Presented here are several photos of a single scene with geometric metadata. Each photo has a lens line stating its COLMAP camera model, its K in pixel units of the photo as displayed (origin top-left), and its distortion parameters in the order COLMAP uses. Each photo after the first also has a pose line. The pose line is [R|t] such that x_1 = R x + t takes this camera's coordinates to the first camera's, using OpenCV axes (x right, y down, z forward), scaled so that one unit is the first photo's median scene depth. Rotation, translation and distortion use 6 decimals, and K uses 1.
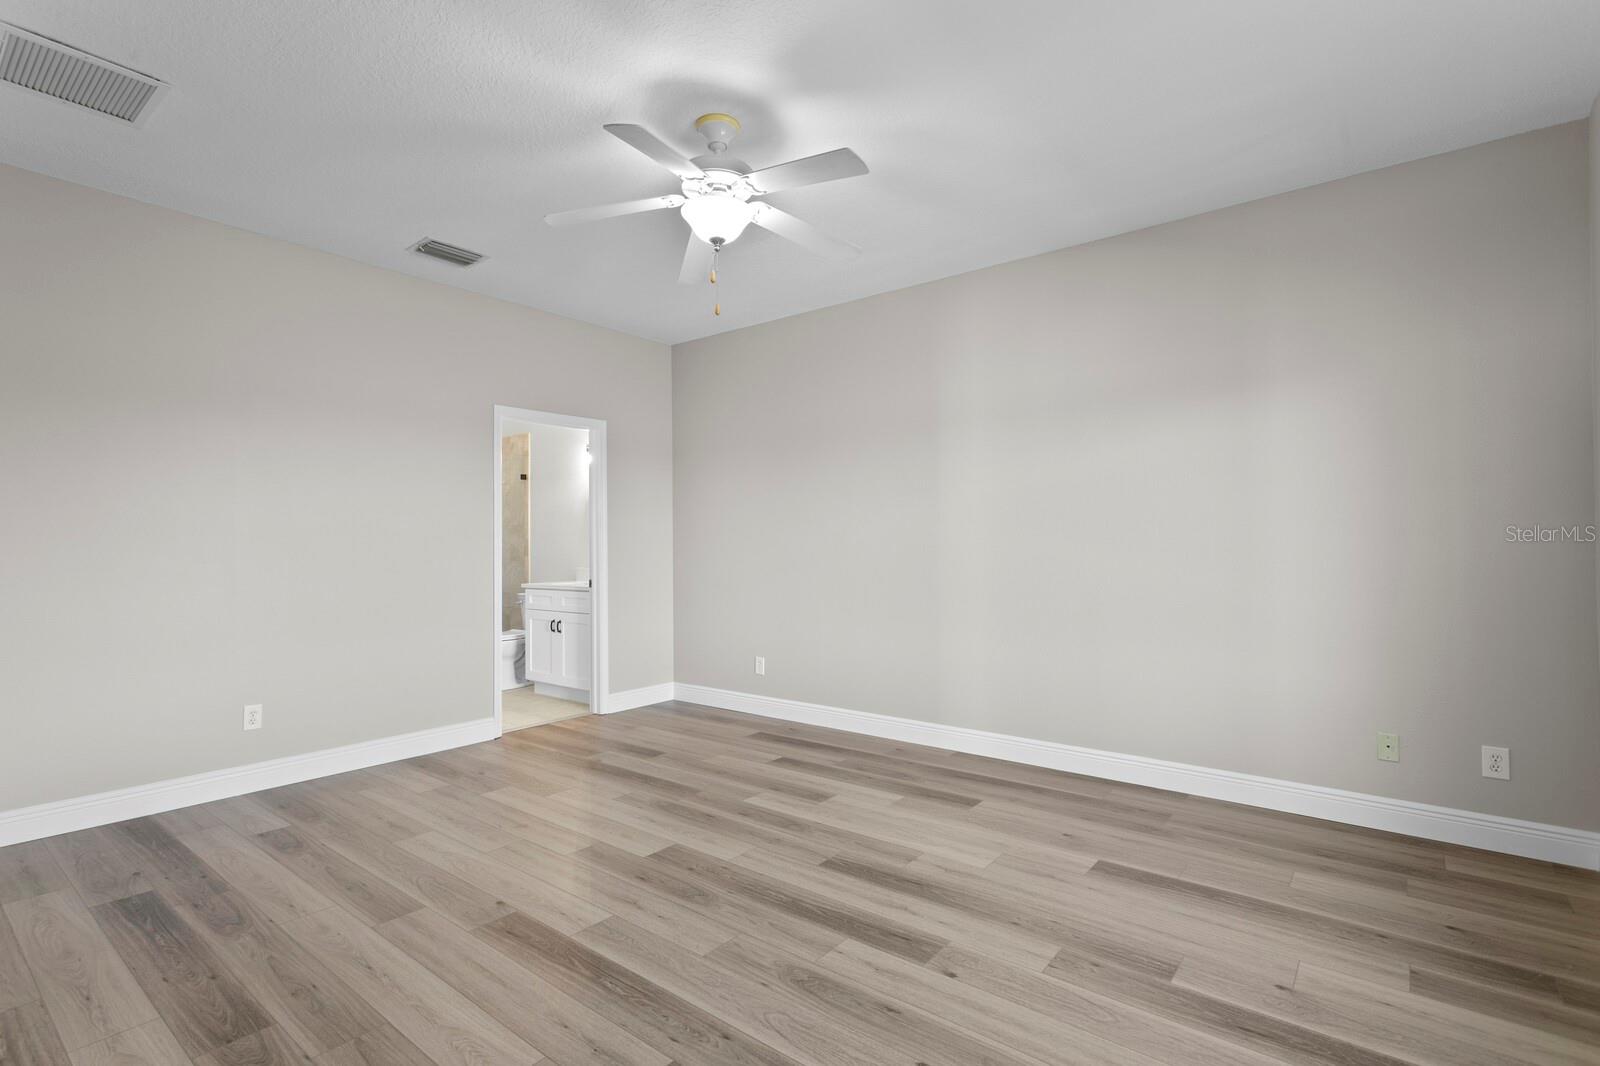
lens RADIAL K [[773.7, 0, 801.2], [0, 773.7, 536.4], [0, 0, 1]] dist [0.019643, -0.000324]
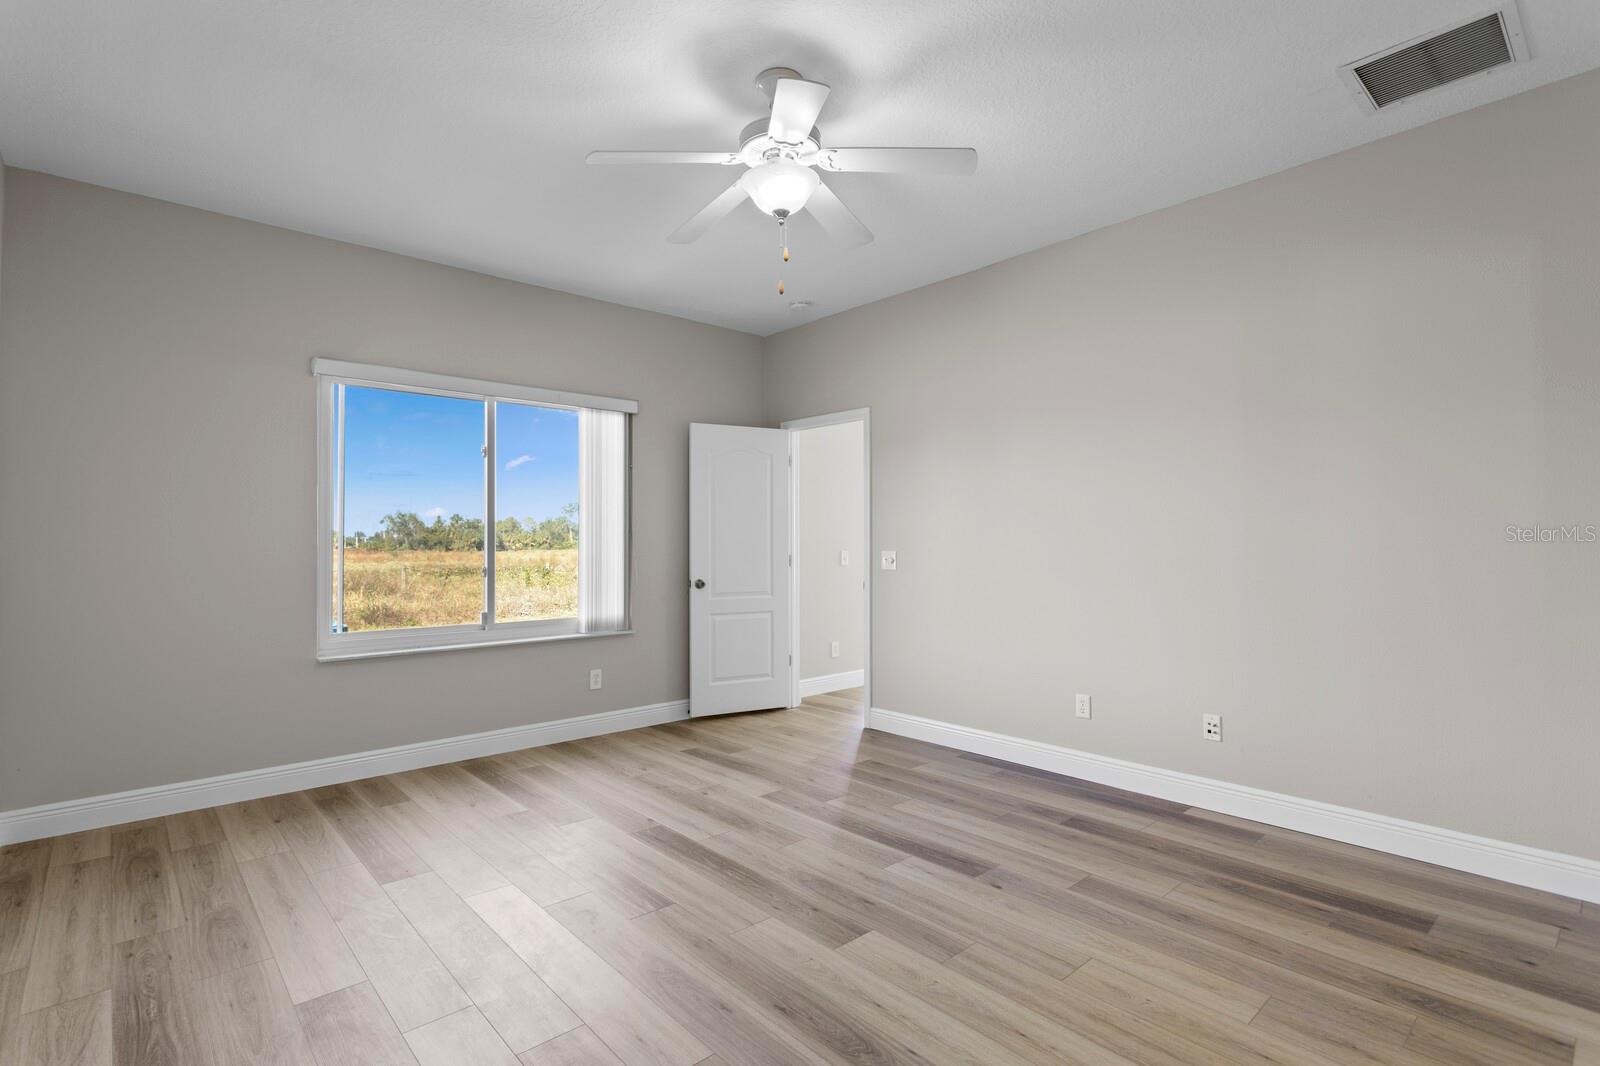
lens RADIAL K [[773.7, 0, 805.2], [0, 773.7, 543.0], [0, 0, 1]] dist [0.019643, -0.000324]
pose [[-0.987854, 0.010931, 0.154998, -0.295460], [0.009431, 0.999901, -0.010408, 0.022179], [-0.155096, -0.008819, -0.987860, 2.039385]]
